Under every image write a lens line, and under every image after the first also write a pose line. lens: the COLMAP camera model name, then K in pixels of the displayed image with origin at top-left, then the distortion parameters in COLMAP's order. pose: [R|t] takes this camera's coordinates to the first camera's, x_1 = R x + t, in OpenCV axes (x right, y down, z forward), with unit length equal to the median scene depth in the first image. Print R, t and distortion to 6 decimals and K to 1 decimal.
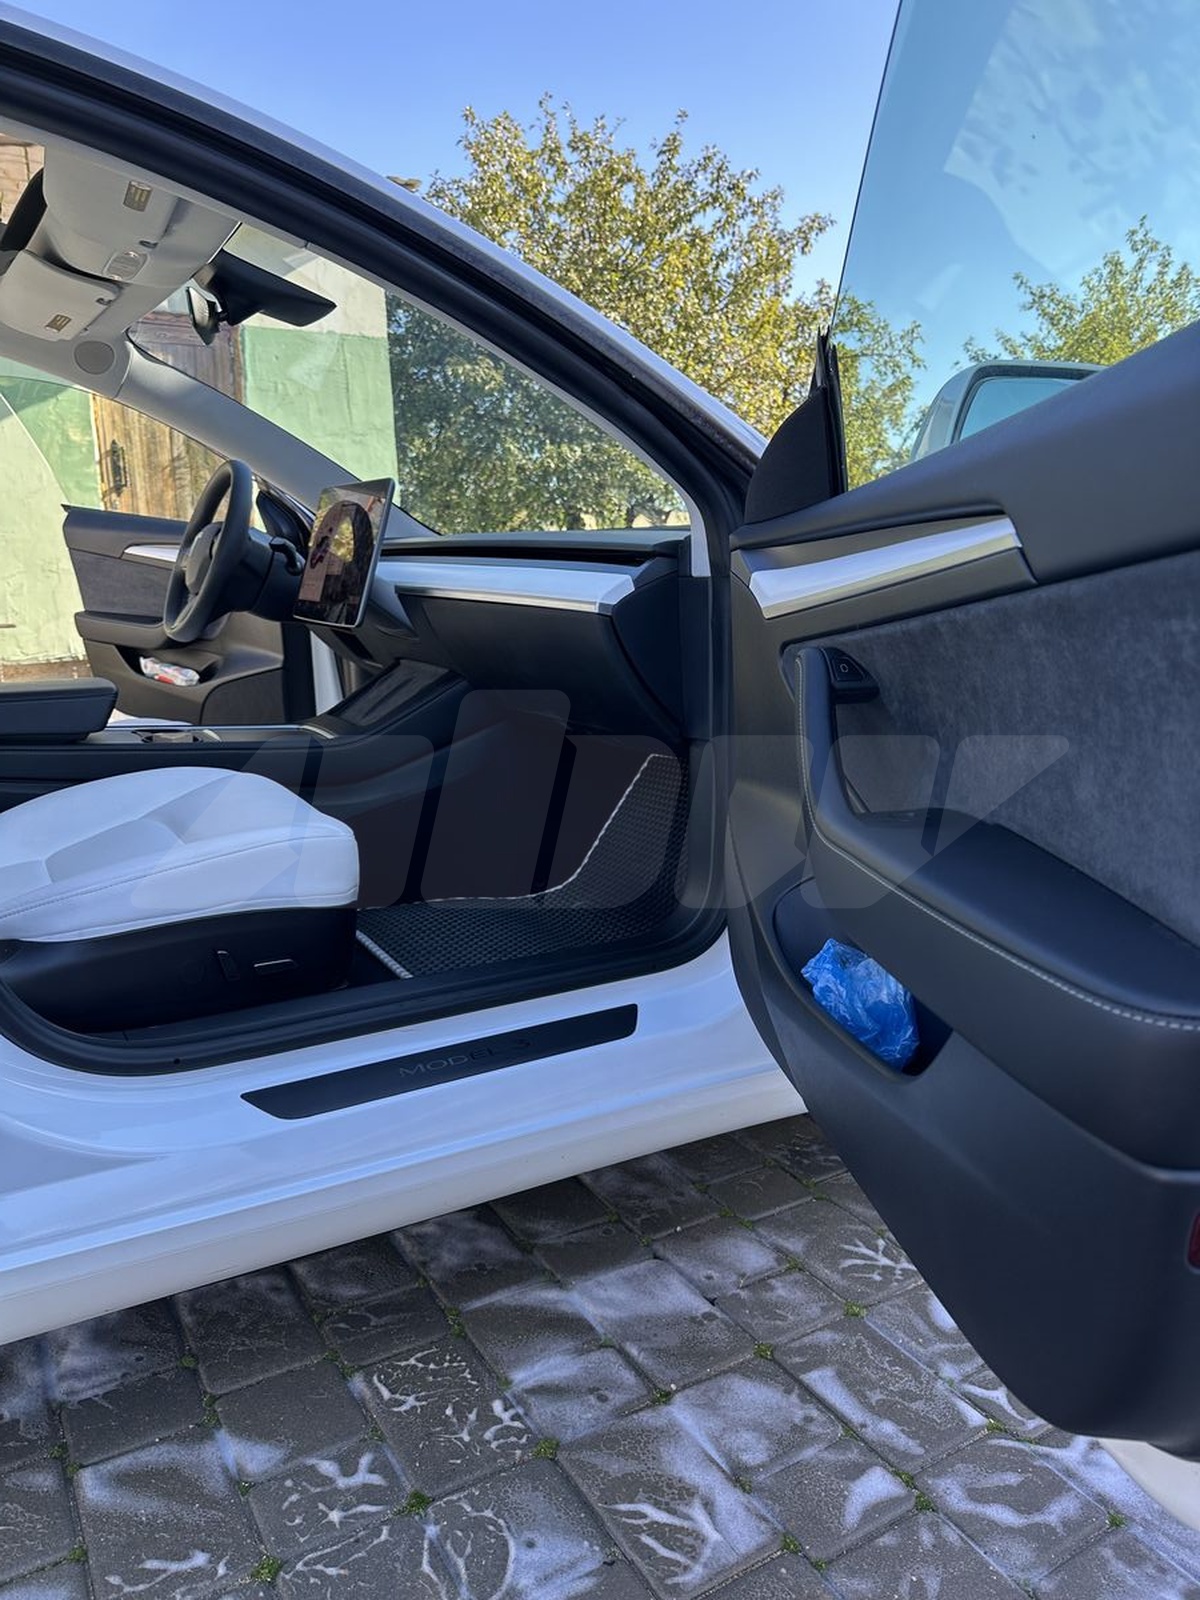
lens RADIAL K [[1125.7, 0, 600.0], [0, 1125.7, 800.0], [0, 0, 1]] dist [0.050008, -0.064269]
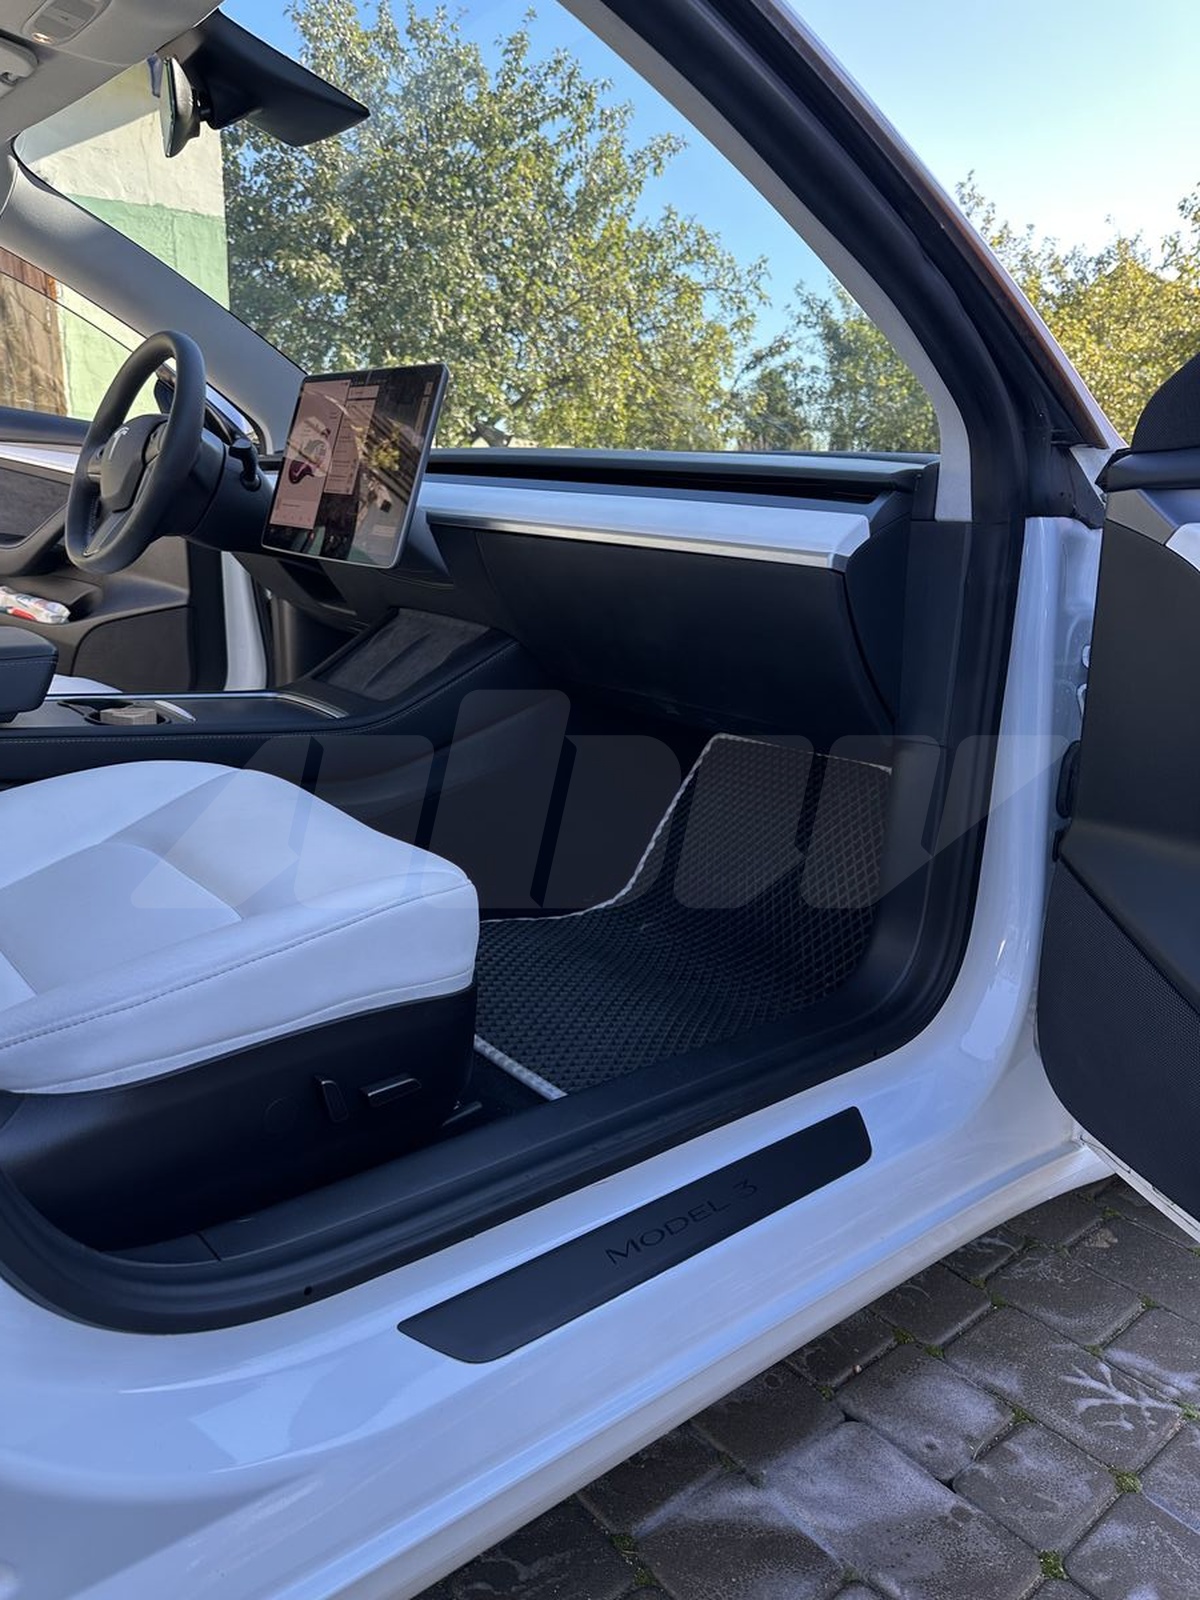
lens RADIAL K [[1131.5, 0, 600.0], [0, 1131.5, 800.0], [0, 0, 1]] dist [0.004779, -0.005087]
pose [[0.985450, 0.003381, 0.169933, -0.128692], [-0.013123, 0.998331, 0.056238, -0.028567], [-0.169459, -0.057649, 0.983850, 0.153747]]
